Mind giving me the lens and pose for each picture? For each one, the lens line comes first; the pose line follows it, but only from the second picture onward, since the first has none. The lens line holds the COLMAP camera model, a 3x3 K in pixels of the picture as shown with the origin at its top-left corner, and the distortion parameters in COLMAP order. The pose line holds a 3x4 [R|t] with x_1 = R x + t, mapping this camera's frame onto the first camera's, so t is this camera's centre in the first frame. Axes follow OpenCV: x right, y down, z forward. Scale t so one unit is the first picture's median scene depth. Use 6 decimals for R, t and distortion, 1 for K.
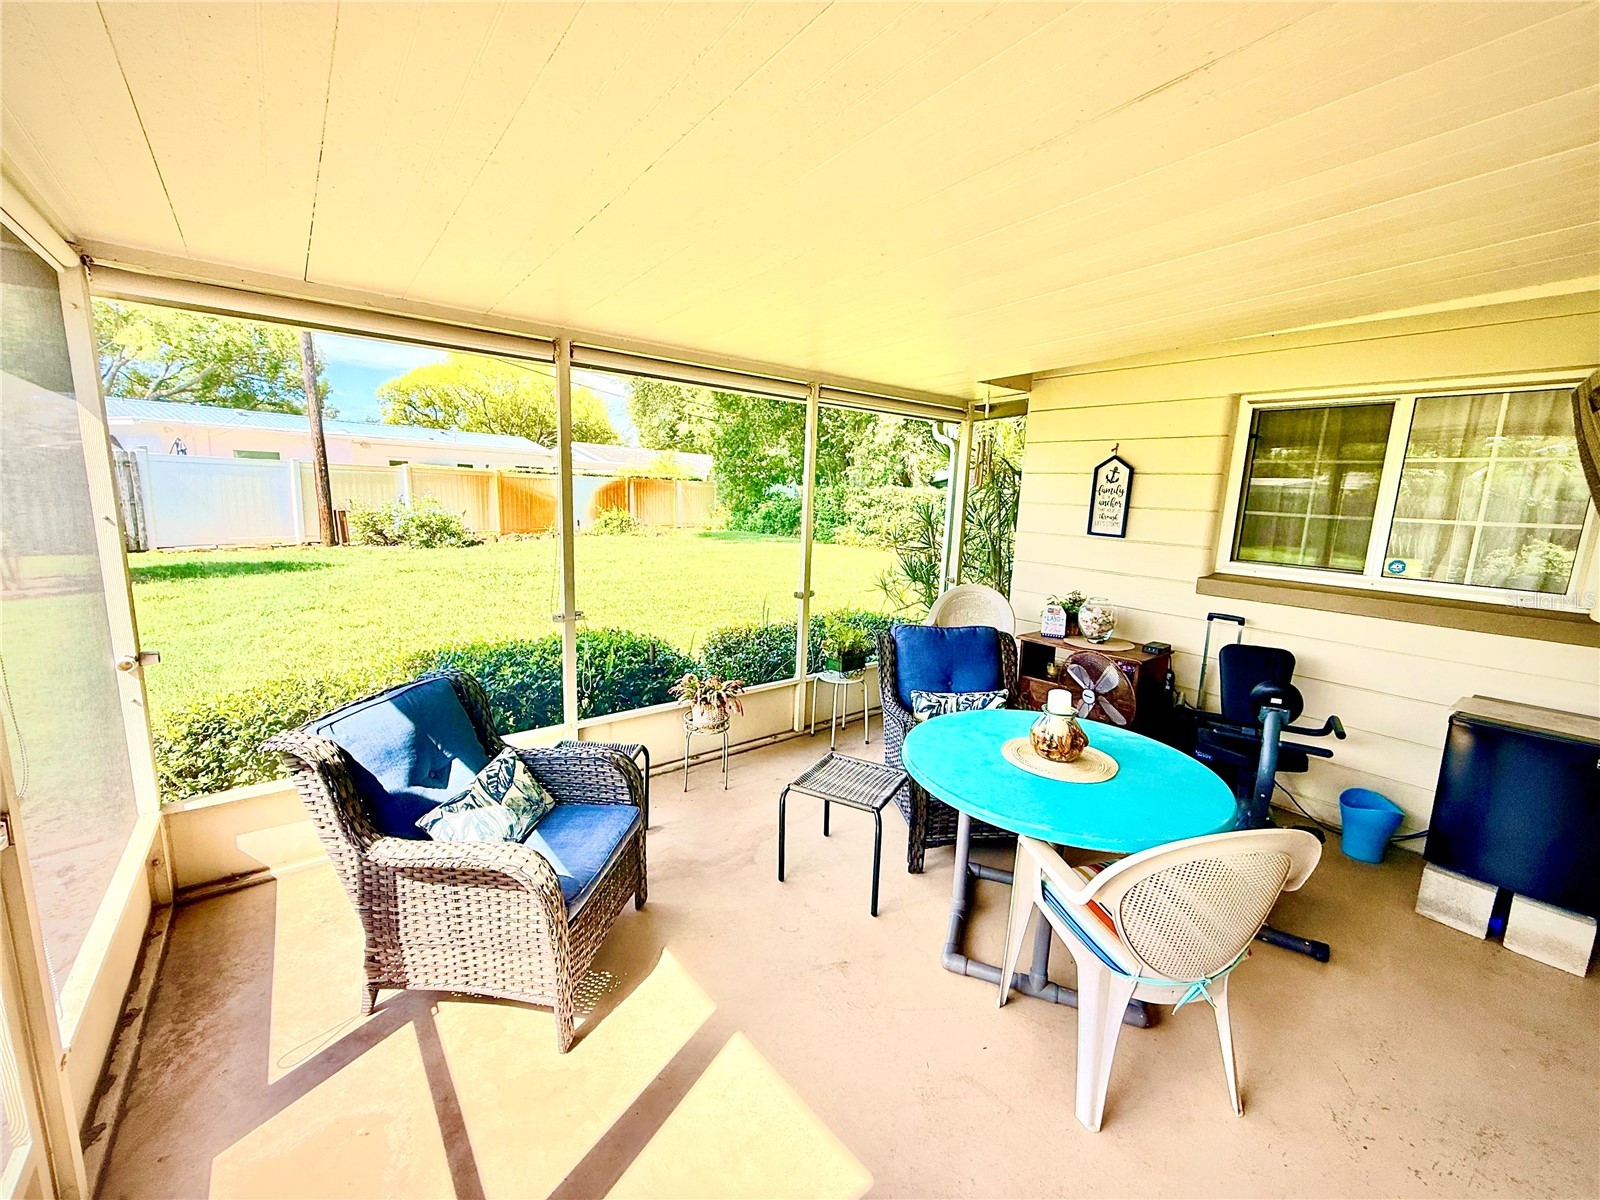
lens RADIAL K [[635.8, 0, 793.8], [0, 635.8, 601.8], [0, 0, 1]] dist [0.001372, 0.000465]
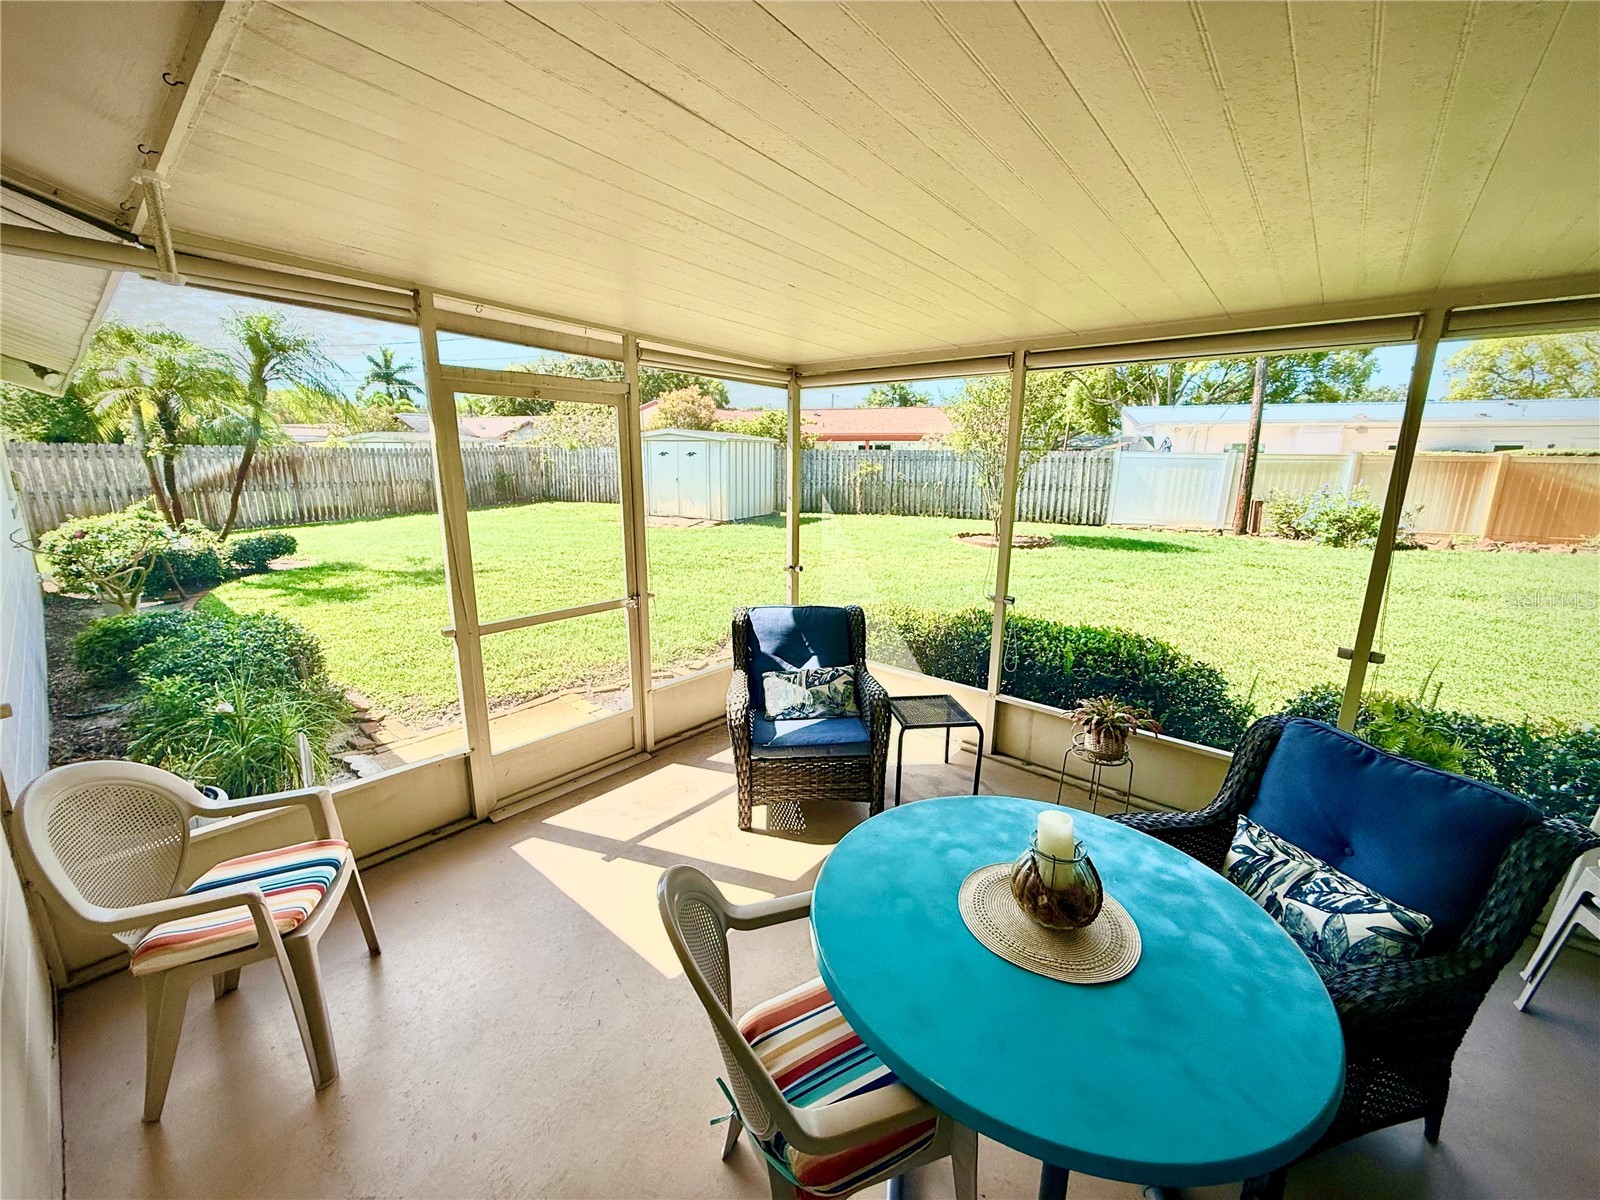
lens RADIAL K [[635.8, 0, 792.4], [0, 635.8, 599.4], [0, 0, 1]] dist [0.001372, 0.000465]
pose [[0.186225, 0.185794, -0.964780, 0.641761], [-0.172226, 0.972926, 0.154120, -0.082296], [0.967294, 0.137459, 0.213181, 0.394373]]
